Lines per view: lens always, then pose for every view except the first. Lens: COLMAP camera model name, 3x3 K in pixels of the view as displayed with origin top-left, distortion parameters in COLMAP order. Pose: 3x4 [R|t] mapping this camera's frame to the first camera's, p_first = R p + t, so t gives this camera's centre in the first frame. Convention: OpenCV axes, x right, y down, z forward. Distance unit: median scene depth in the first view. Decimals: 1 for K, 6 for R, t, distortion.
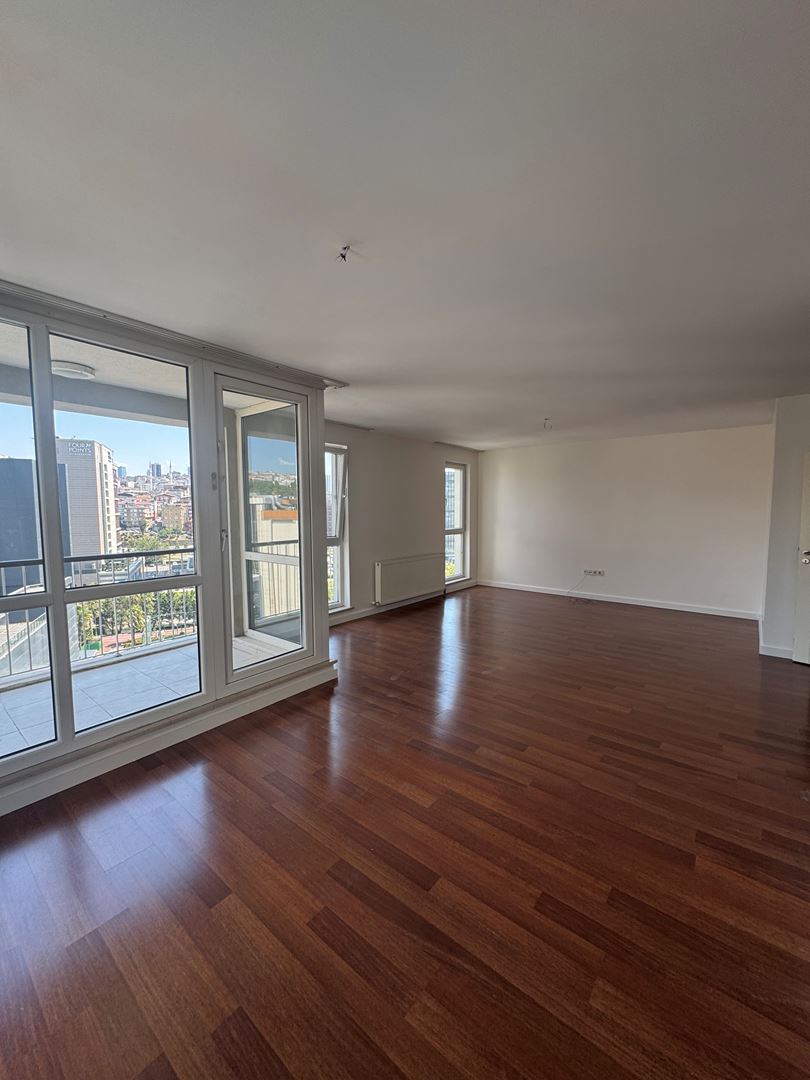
lens RADIAL K [[428.7, 0, 405.0], [0, 428.7, 540.0], [0, 0, 1]] dist [-0.004048, 0.000241]
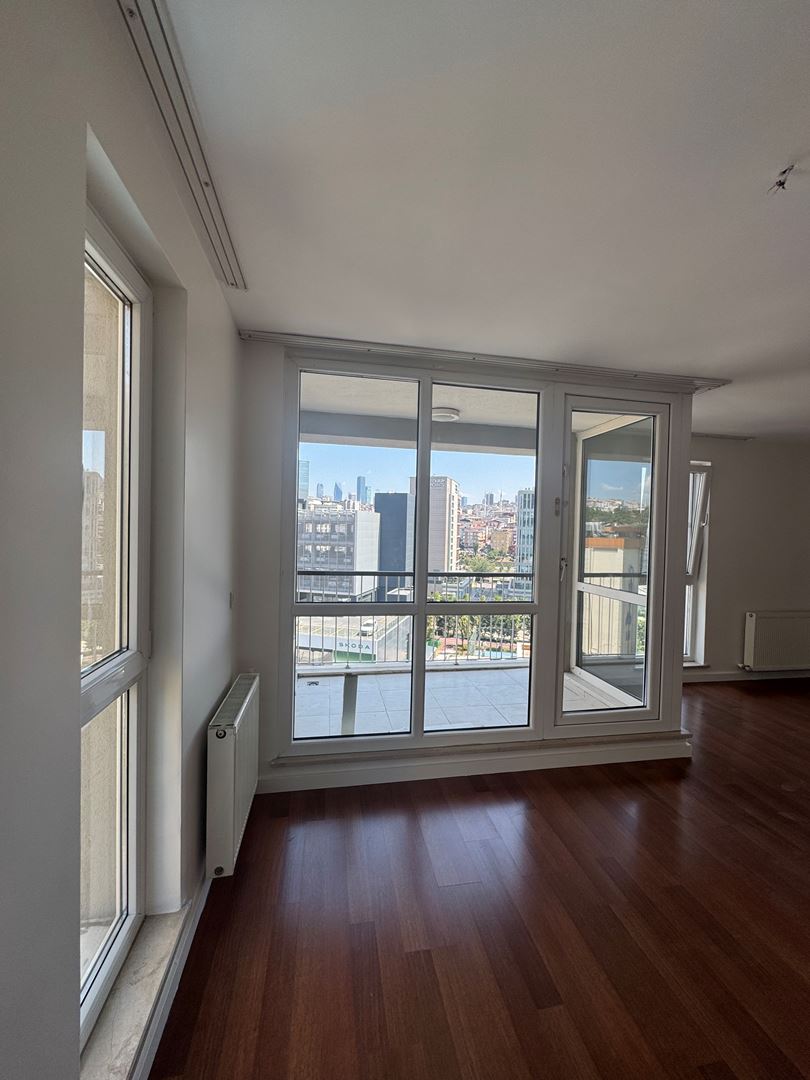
lens RADIAL K [[406.8, 0, 405.0], [0, 406.8, 540.0], [0, 0, 1]] dist [0.000095, 0.000083]
pose [[0.759313, 0.039383, -0.649533, -0.089952], [-0.077891, 0.996491, -0.030636, -0.007905], [0.646047, 0.073855, 0.759716, 0.080062]]
